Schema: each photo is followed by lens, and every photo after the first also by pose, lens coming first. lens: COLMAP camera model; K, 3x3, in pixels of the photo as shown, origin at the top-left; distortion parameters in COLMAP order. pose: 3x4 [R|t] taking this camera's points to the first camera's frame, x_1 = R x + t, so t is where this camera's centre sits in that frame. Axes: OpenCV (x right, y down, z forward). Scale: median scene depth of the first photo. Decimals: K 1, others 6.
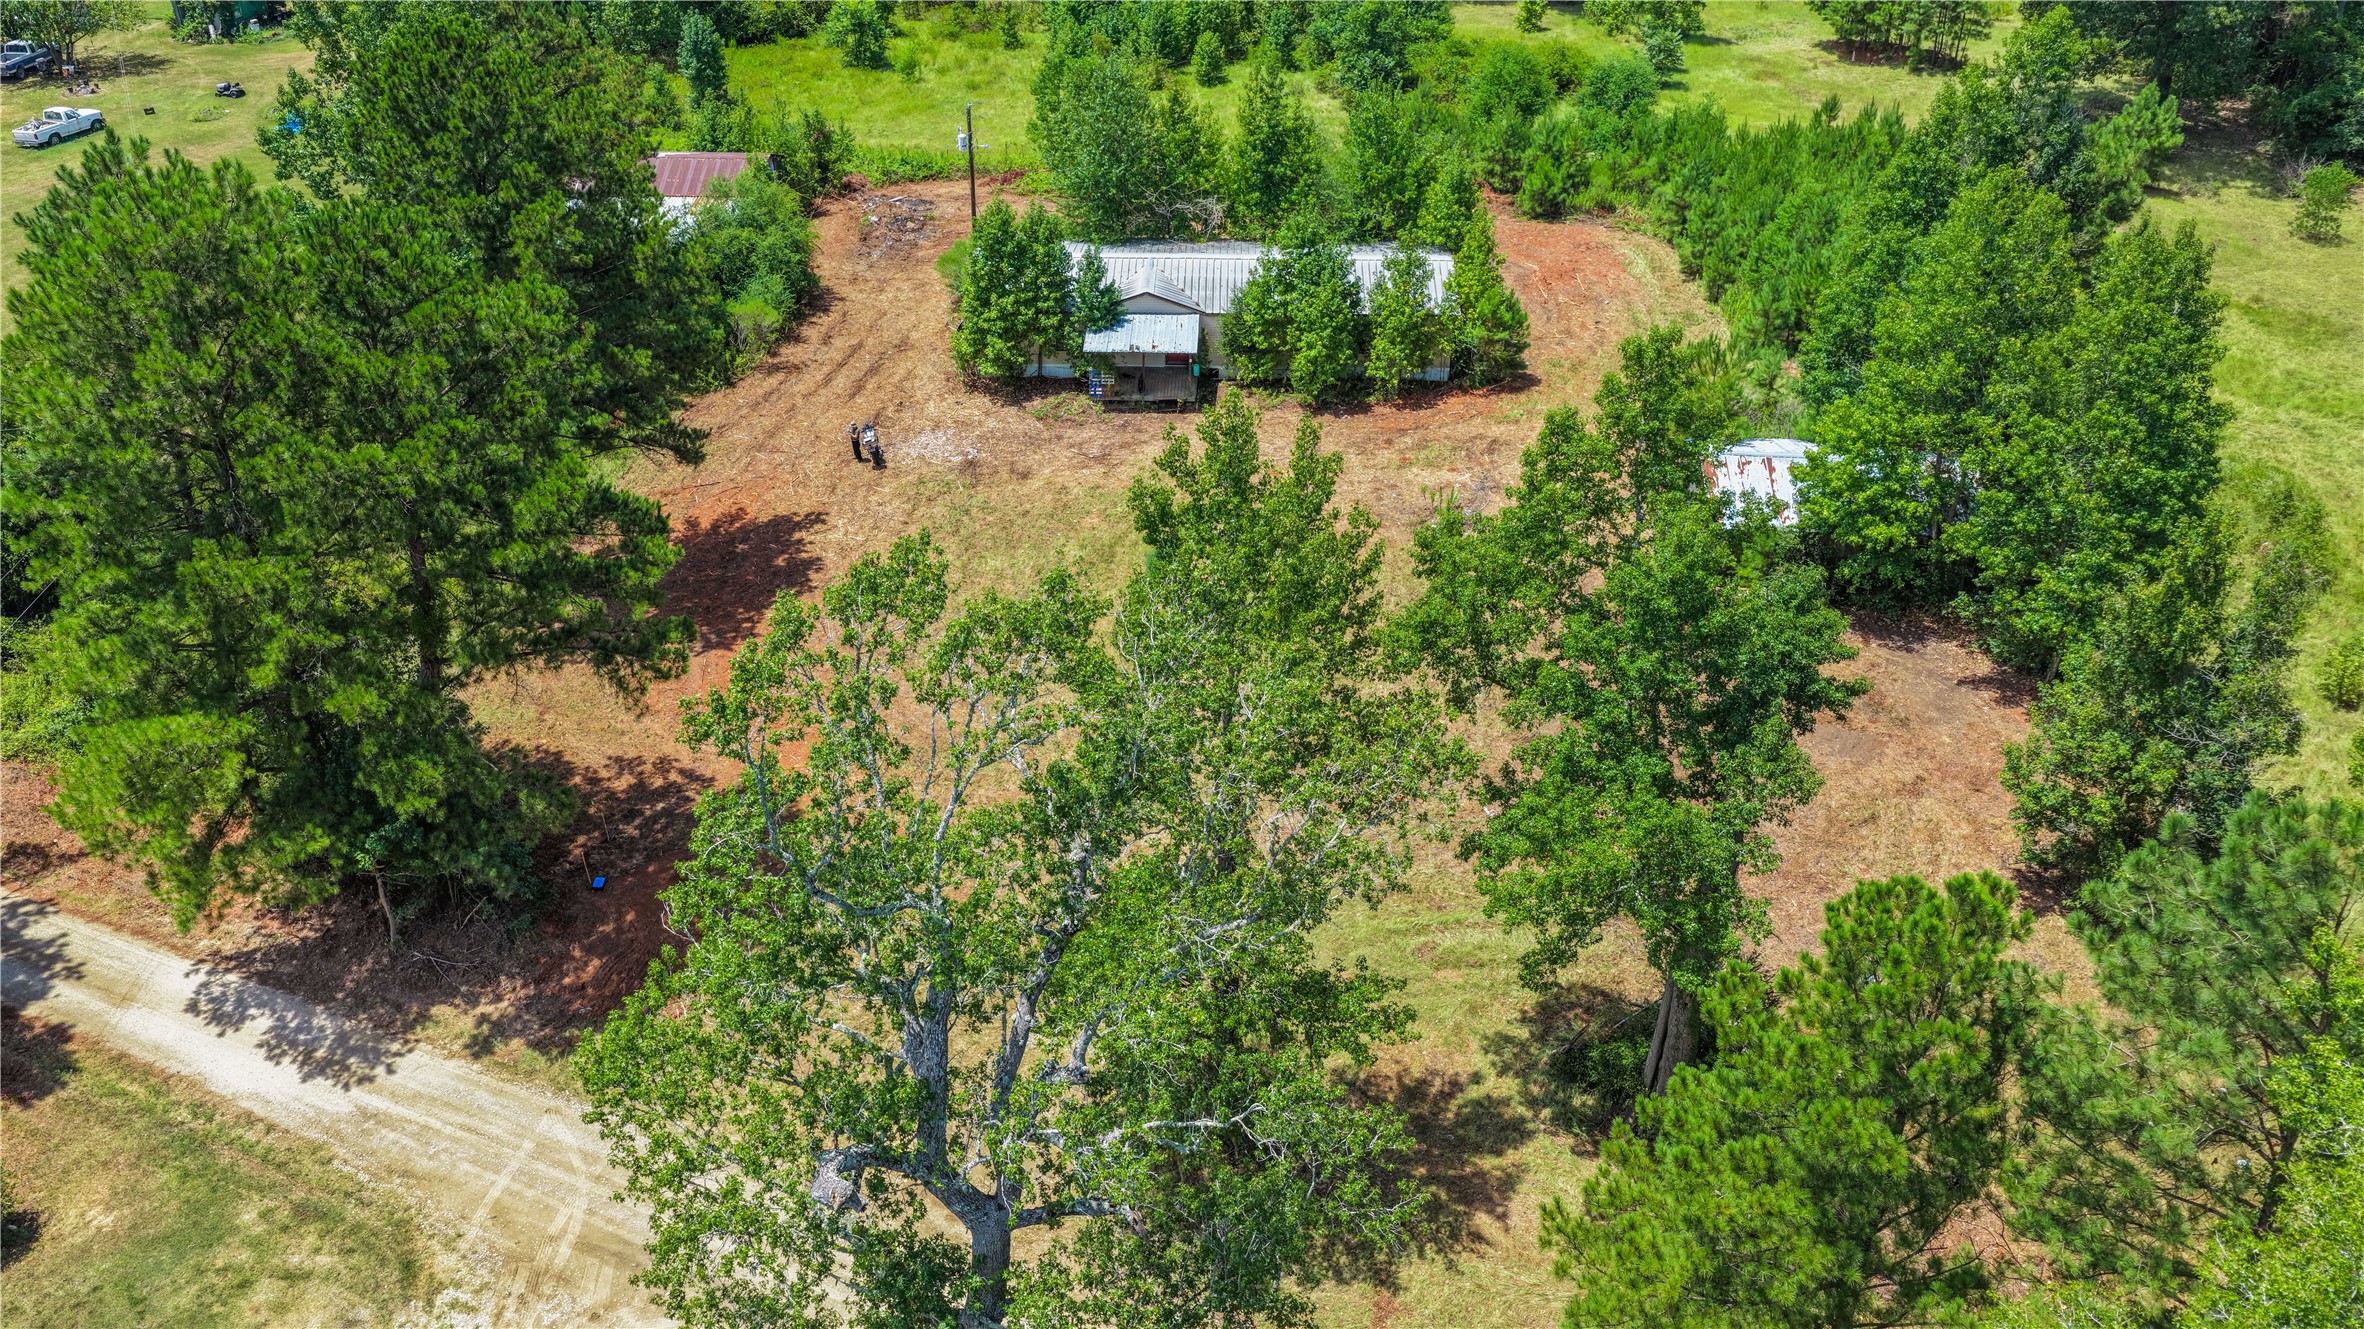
lens RADIAL K [[2055.8, 0, 1234.8], [0, 2055.8, 663.1], [0, 0, 1]] dist [0.010836, -0.004721]
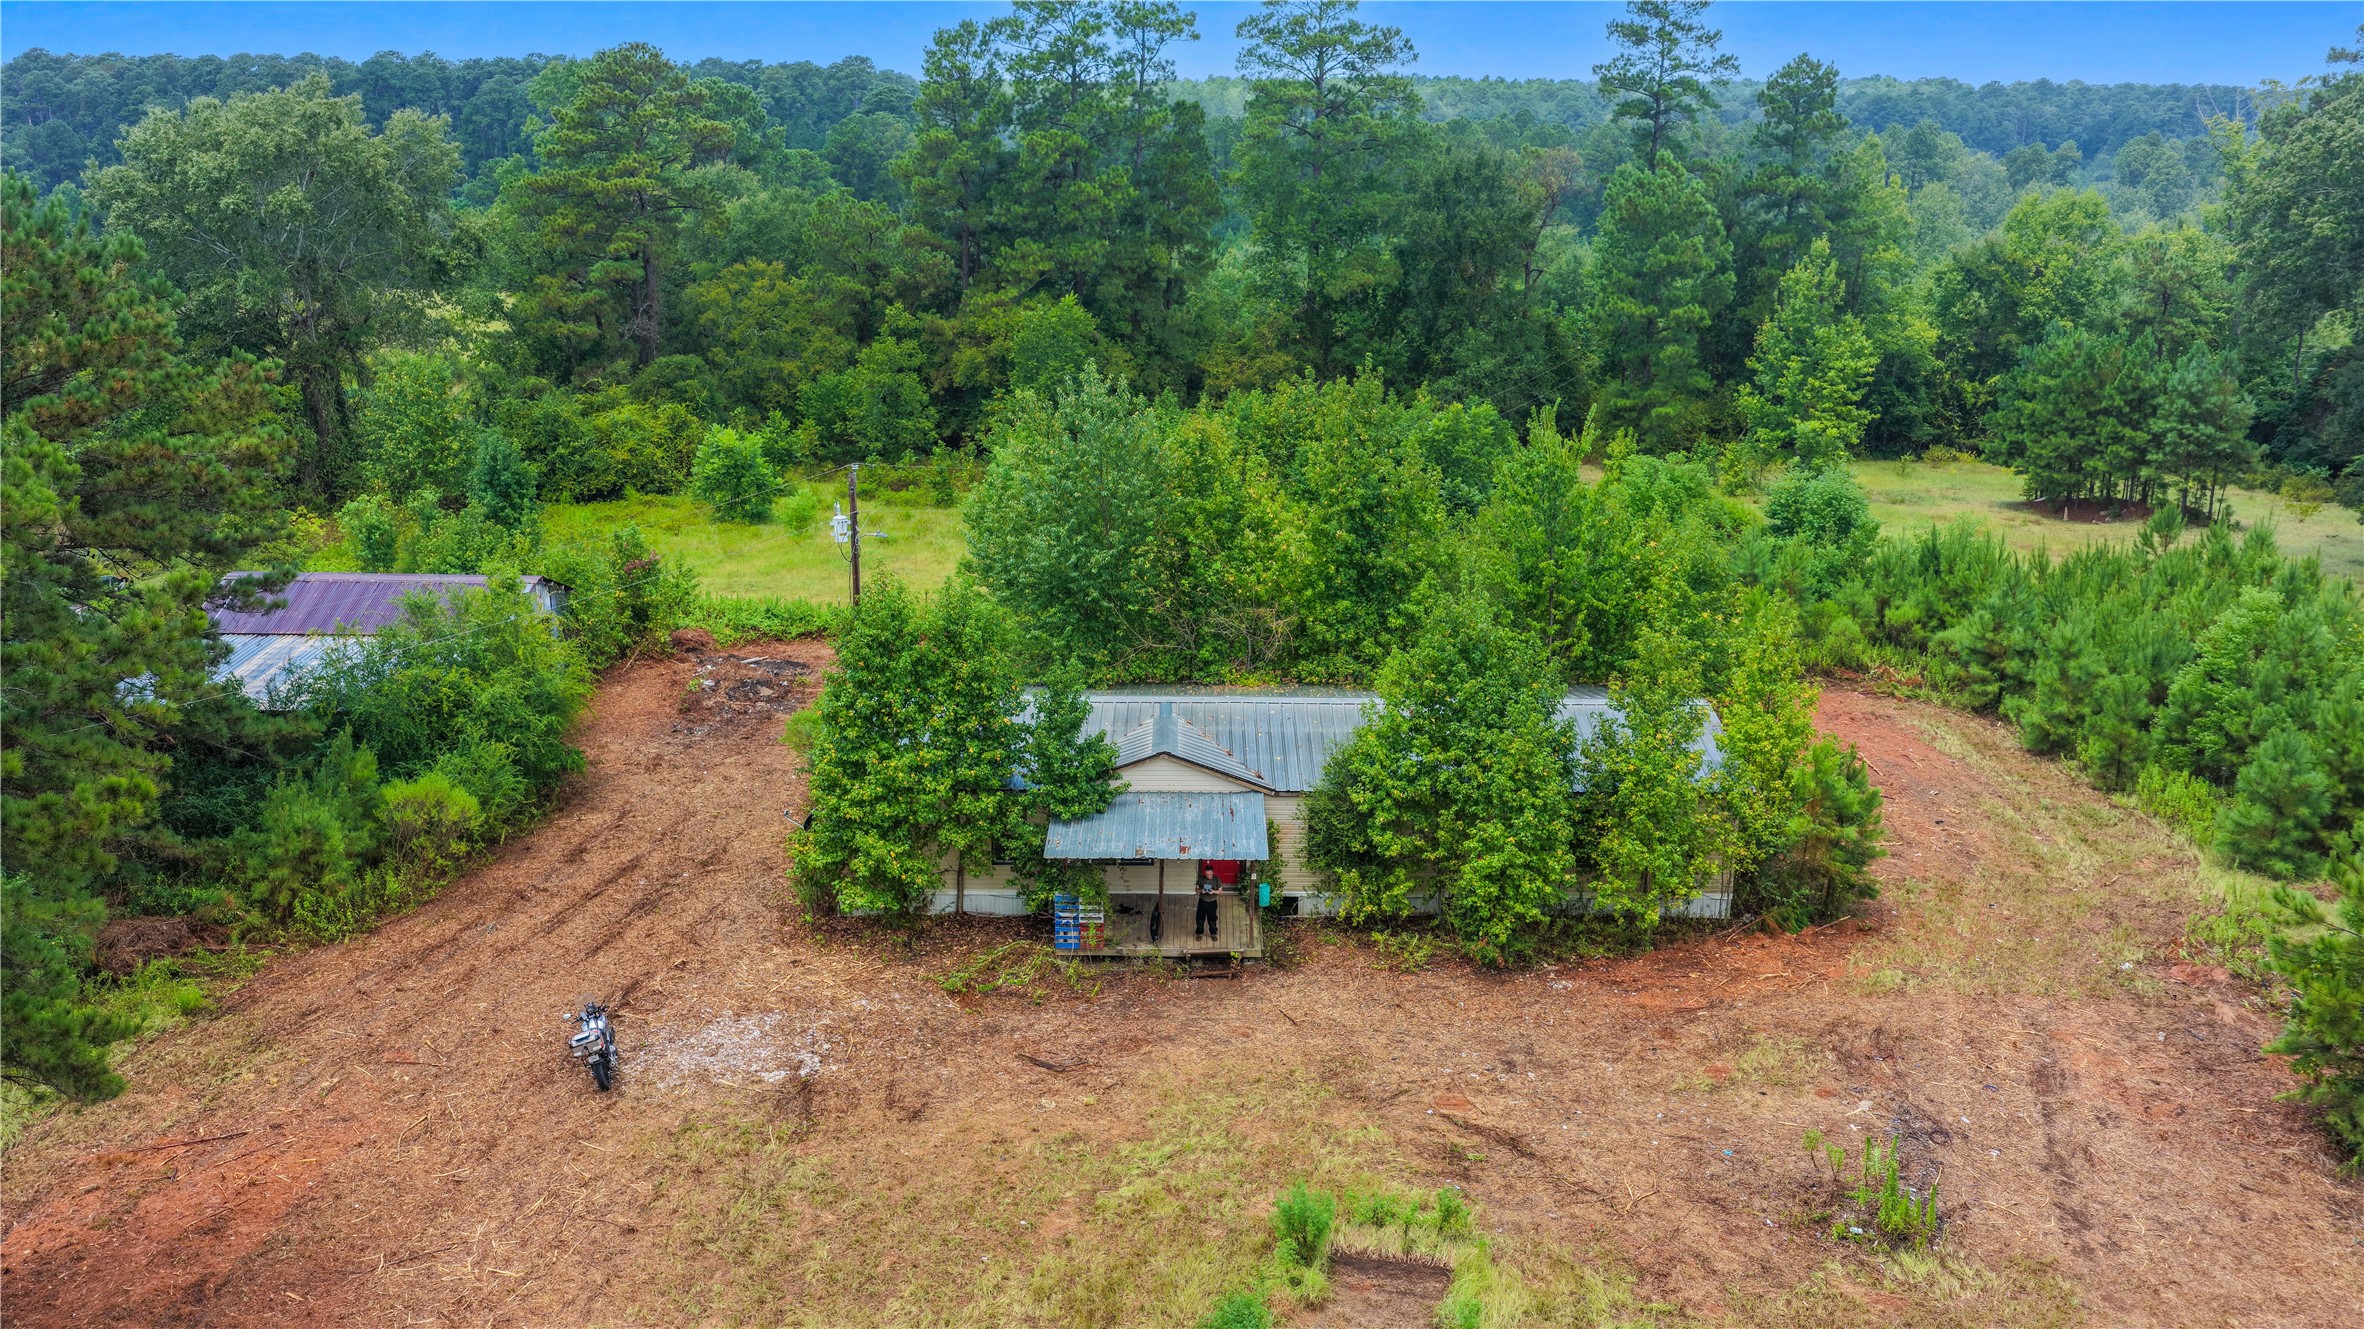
lens RADIAL K [[1991.3, 0, 1196.6], [0, 1991.3, 668.8], [0, 0, 1]] dist [0.007556, 0.004388]
pose [[0.999910, -0.003302, 0.013011, -0.041706], [0.006887, 0.958161, -0.286147, -0.055143], [-0.011522, 0.286210, 0.958098, 0.510108]]
